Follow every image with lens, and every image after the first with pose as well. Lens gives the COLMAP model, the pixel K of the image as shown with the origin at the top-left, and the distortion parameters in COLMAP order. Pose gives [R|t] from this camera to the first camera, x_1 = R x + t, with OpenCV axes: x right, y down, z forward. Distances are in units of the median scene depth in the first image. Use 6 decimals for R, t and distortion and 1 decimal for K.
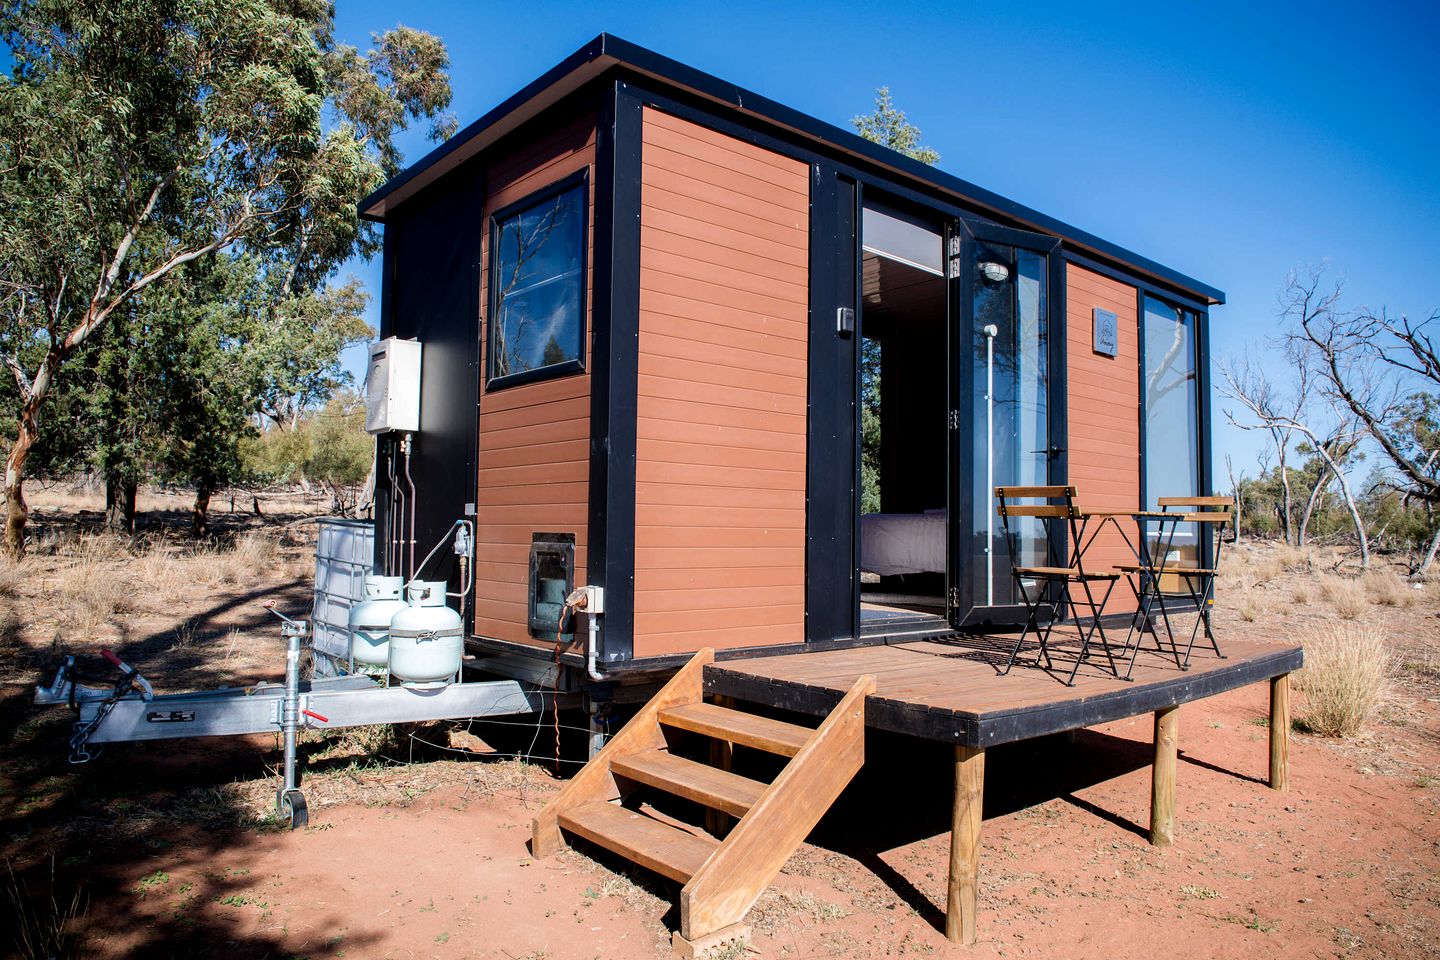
lens RADIAL K [[1008.8, 0, 714.2], [0, 1008.8, 483.7], [0, 0, 1]] dist [-0.043446, -0.010254]
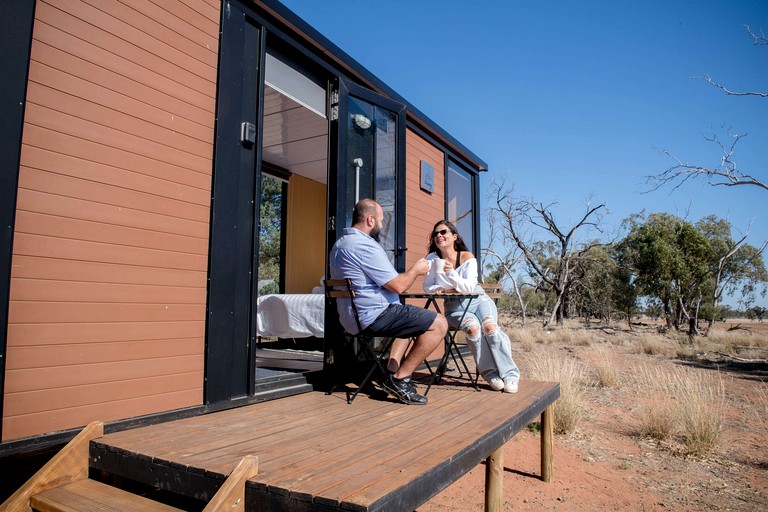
lens RADIAL K [[538.0, 0, 388.6], [0, 538.0, 258.5], [0, 0, 1]] dist [-0.043446, -0.010254]
pose [[0.937552, 0.026156, 0.346859, 0.072366], [-0.011488, 0.998953, -0.044277, 0.017124], [-0.347654, 0.037527, 0.936871, 0.355376]]
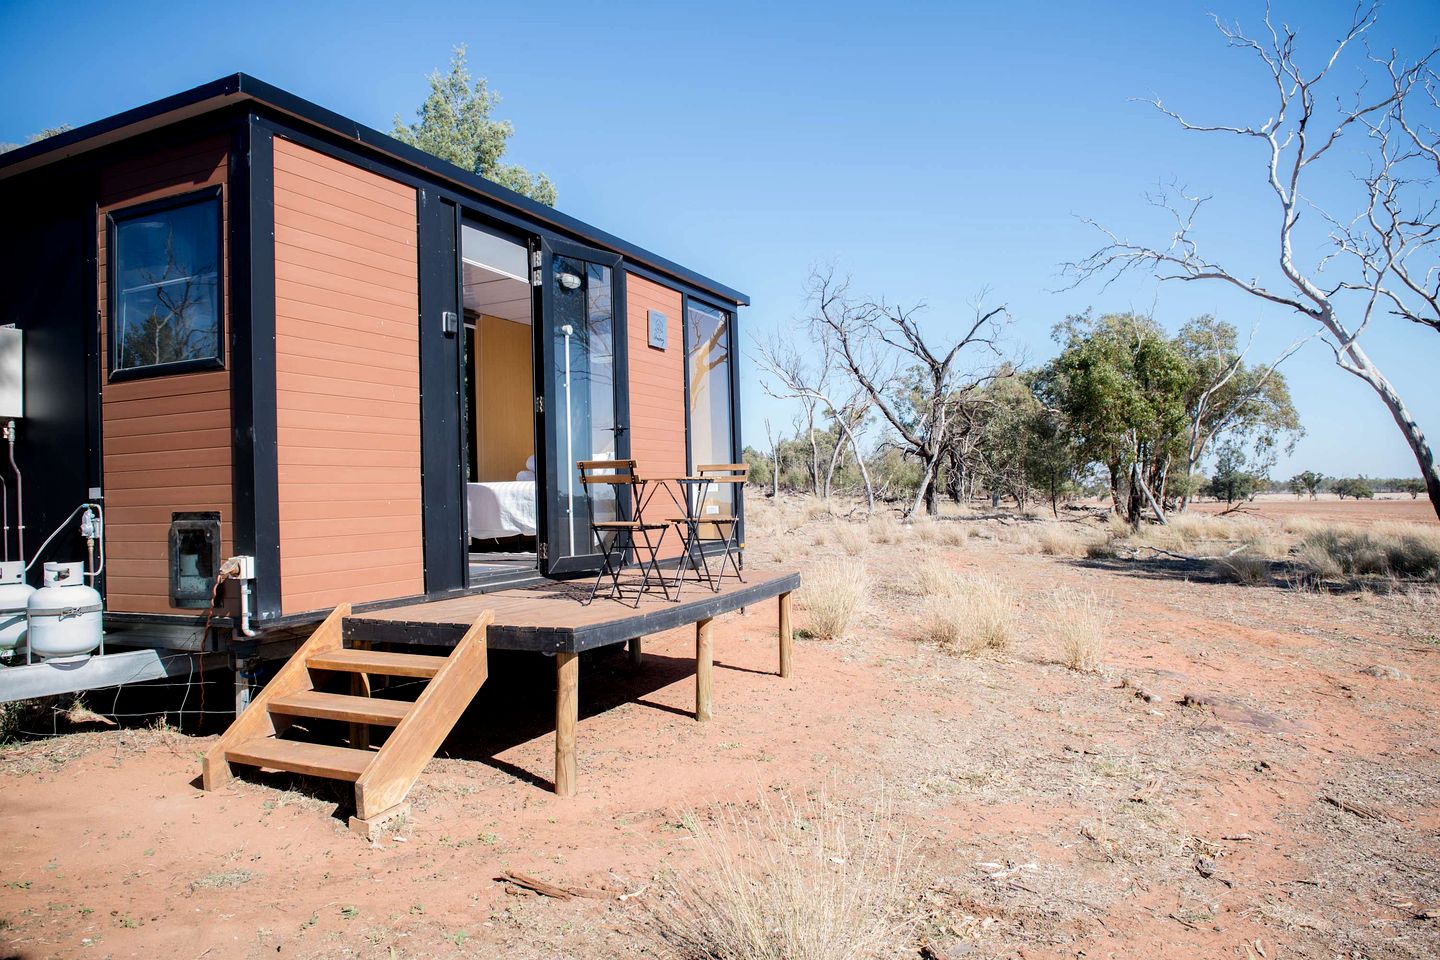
lens RADIAL K [[1008.8, 0, 732.4], [0, 1008.8, 485.2], [0, 0, 1]] dist [-0.043446, -0.010254]
pose [[0.904930, -0.033232, 0.424260, -0.080572], [0.017823, 0.999031, 0.040239, -0.013168], [-0.425186, -0.028852, 0.904646, -0.229621]]
